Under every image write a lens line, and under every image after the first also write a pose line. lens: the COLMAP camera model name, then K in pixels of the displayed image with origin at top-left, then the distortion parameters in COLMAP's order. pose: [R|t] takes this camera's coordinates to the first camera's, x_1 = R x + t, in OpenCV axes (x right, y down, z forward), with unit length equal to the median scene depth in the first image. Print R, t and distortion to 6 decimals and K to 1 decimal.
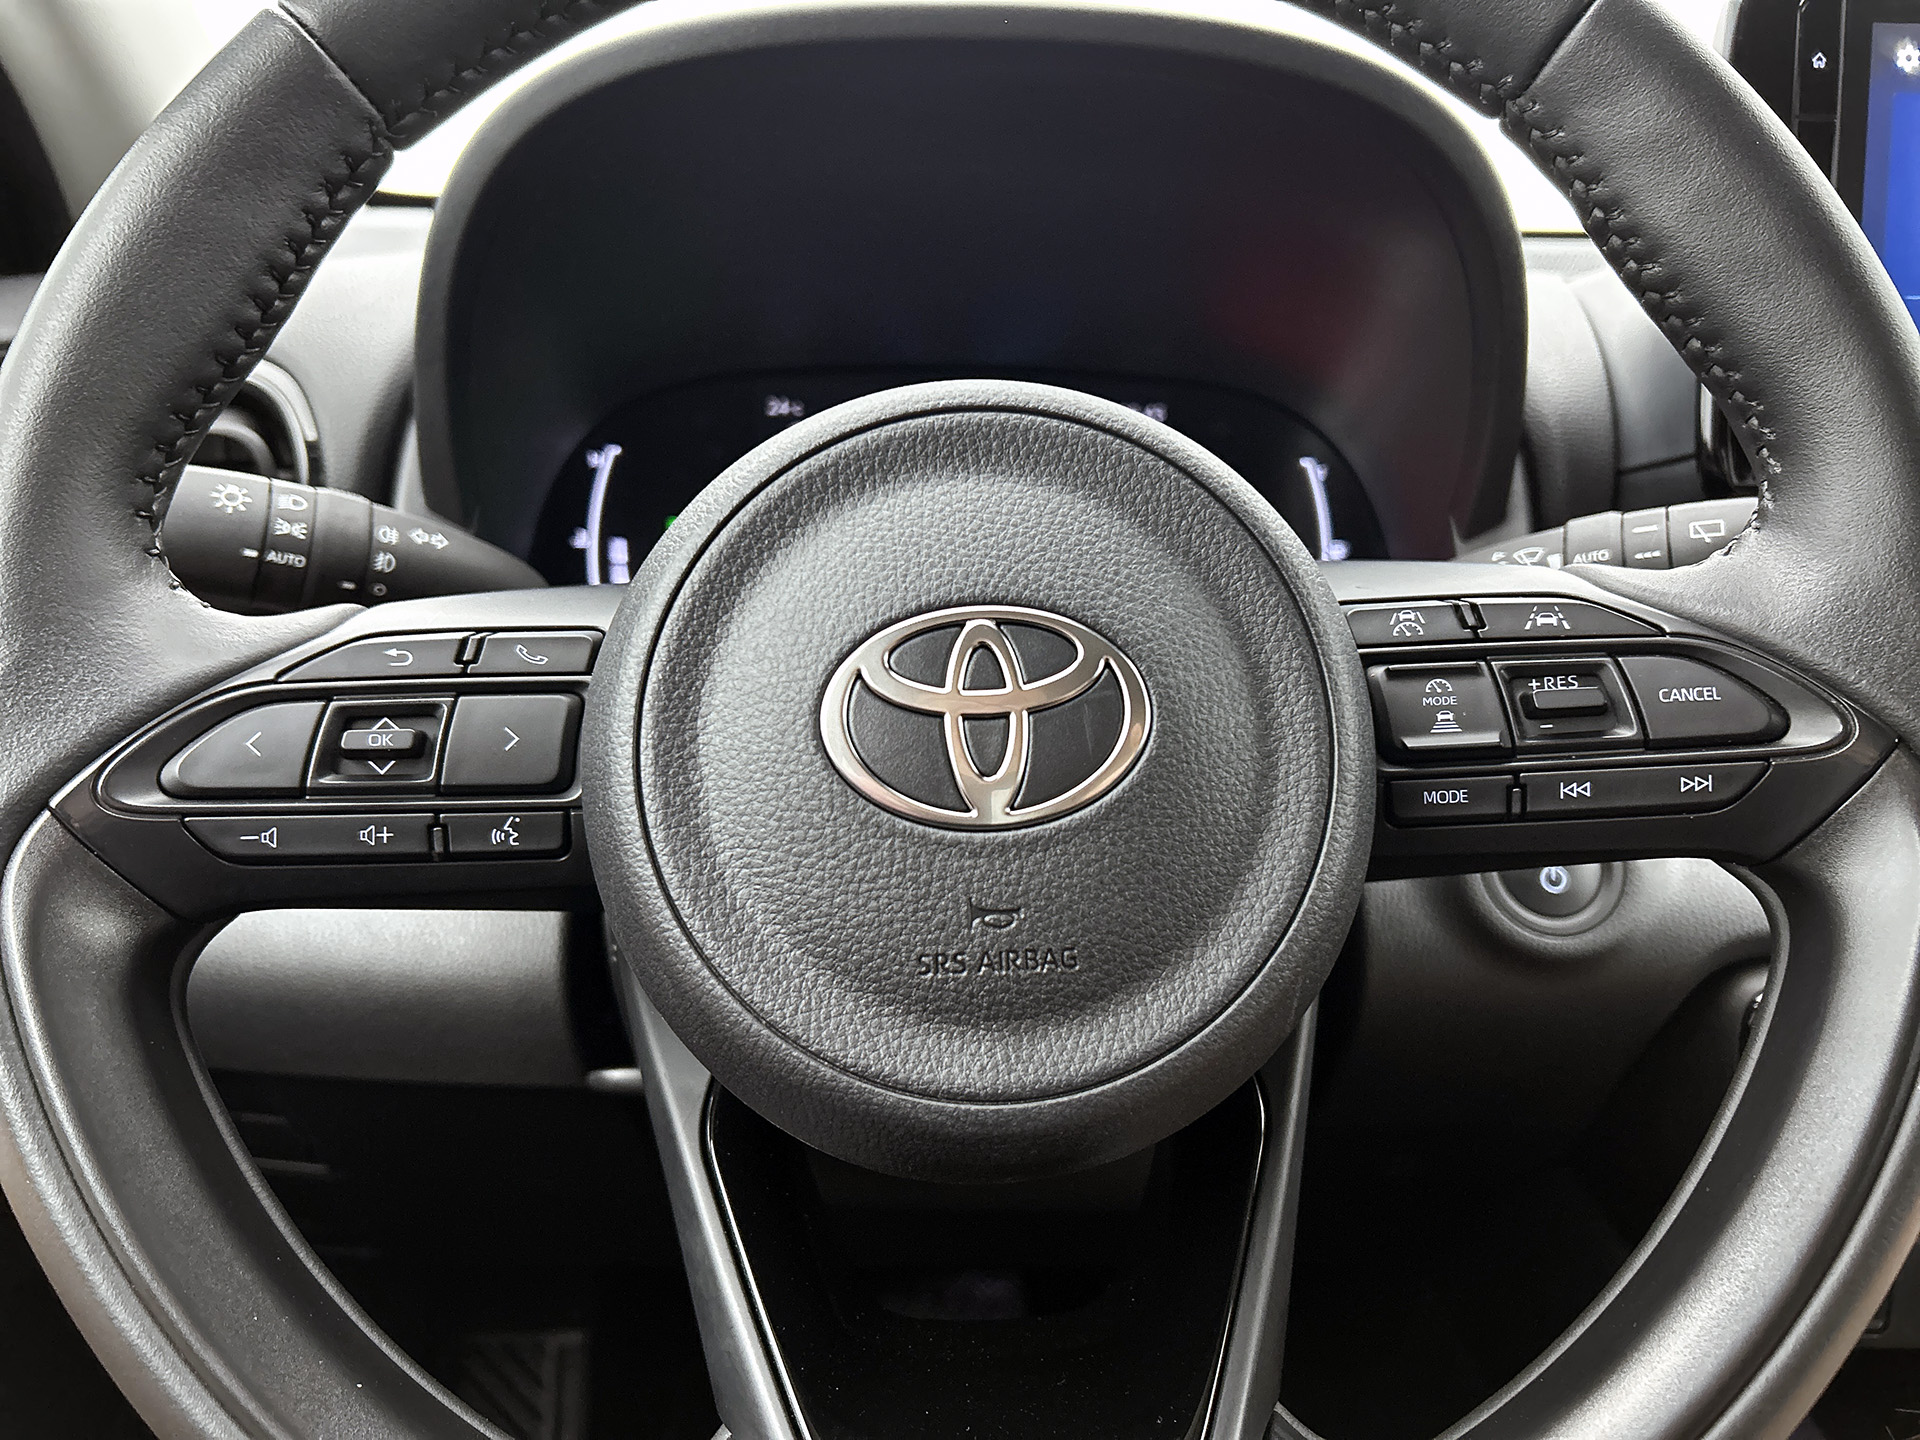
lens RADIAL K [[1446.0, 0, 929.1], [0, 1446.0, 729.2], [0, 0, 1]] dist [0.039330, -0.034489]
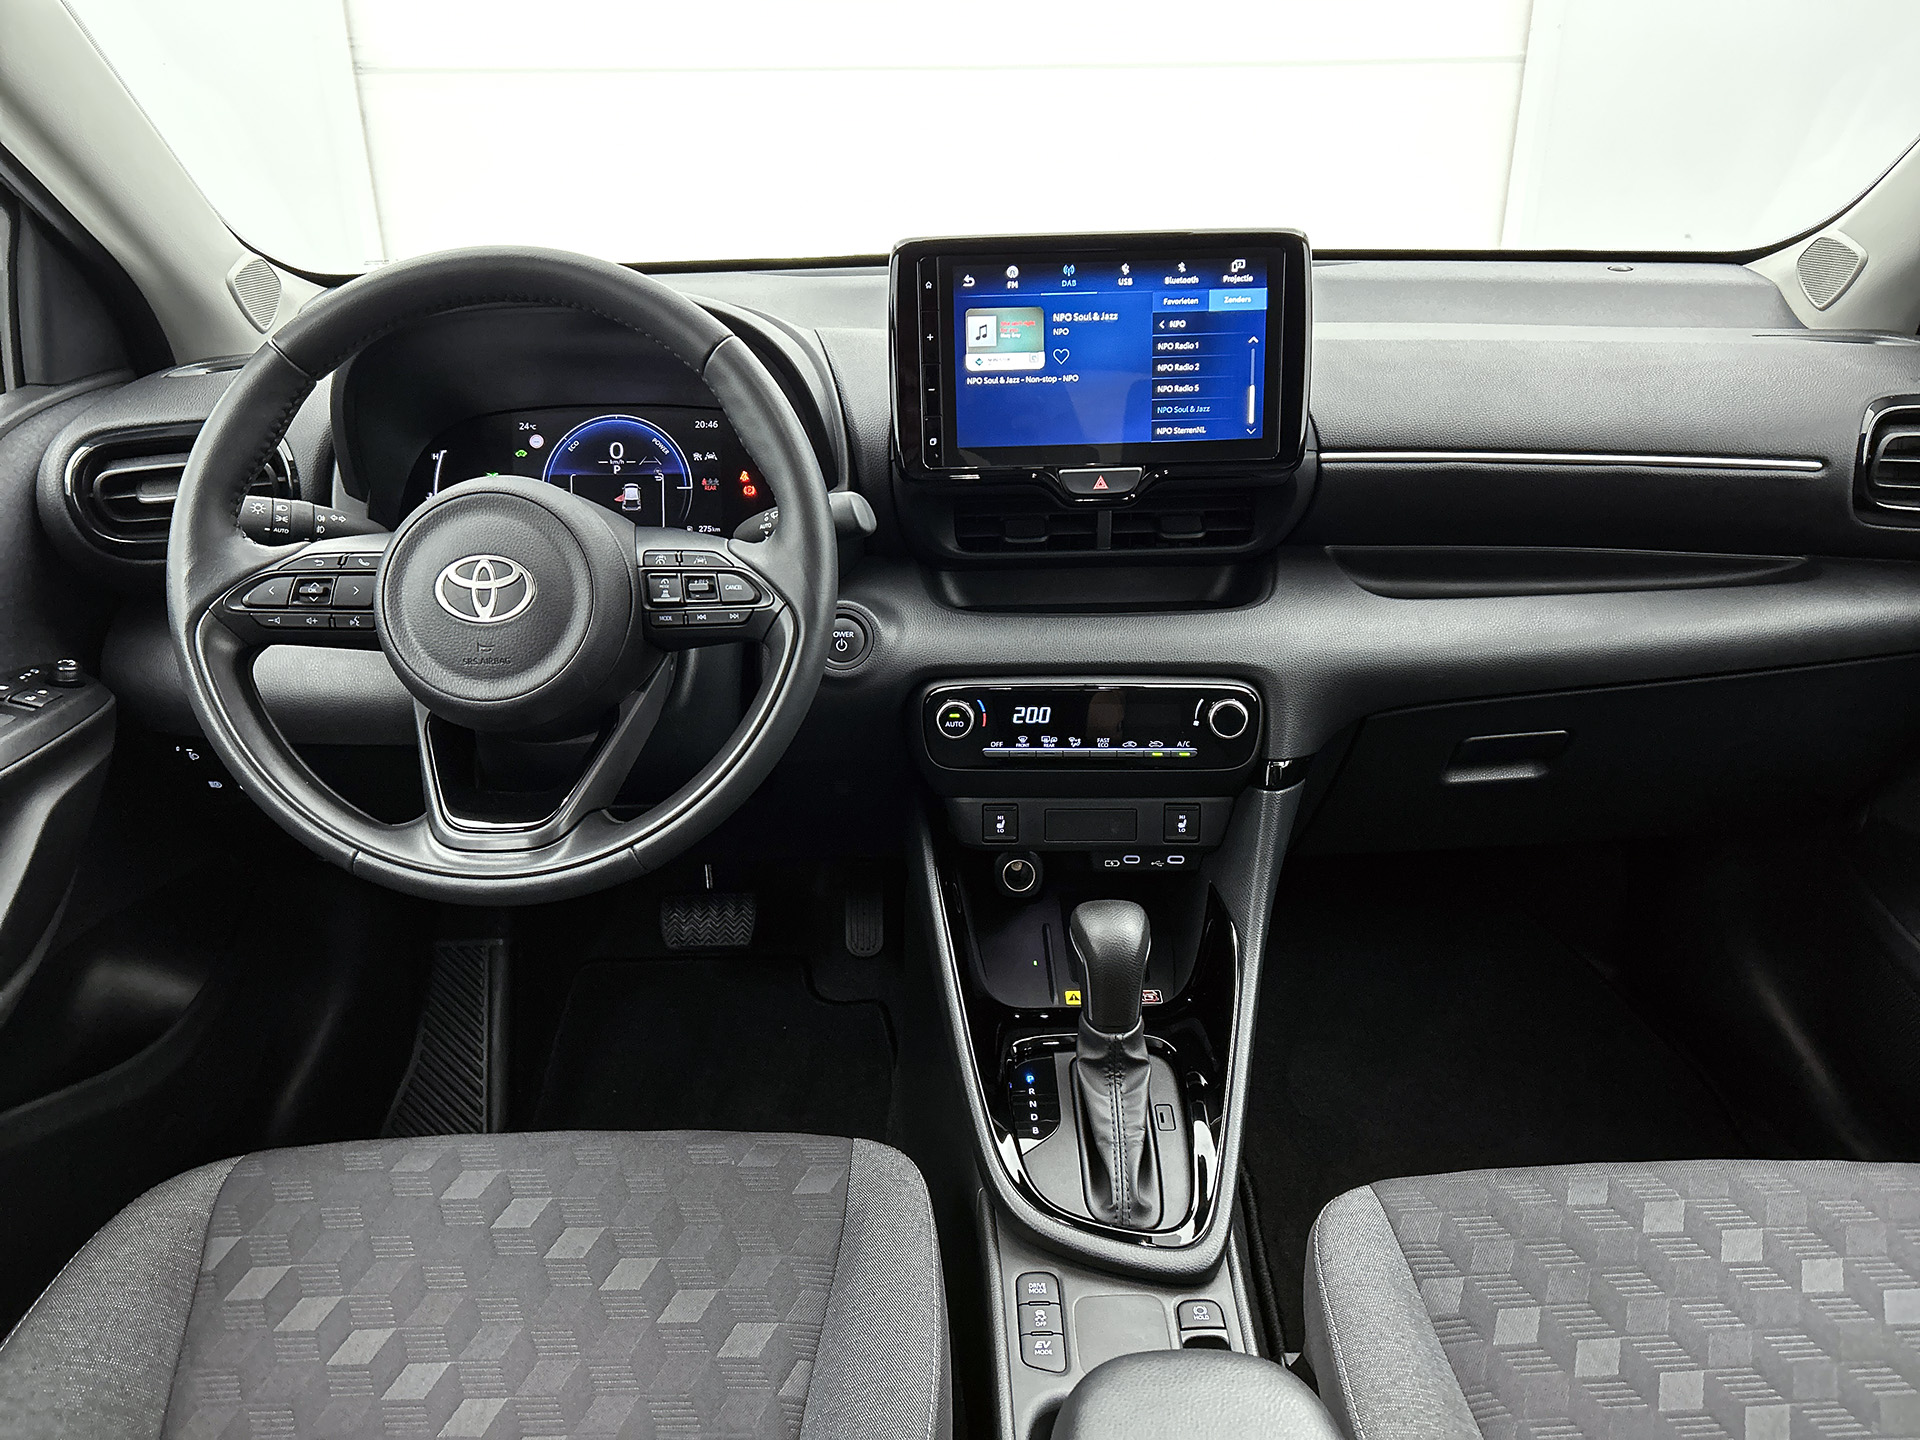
lens RADIAL K [[1446.0, 0, 961.7], [0, 1446.0, 722.4], [0, 0, 1]] dist [0.039330, -0.034489]
pose [[0.999288, 0.027448, -0.025872, 1.070944], [-0.024364, 0.993320, 0.112790, -0.094444], [0.028795, -0.112080, 0.993282, -2.029347]]
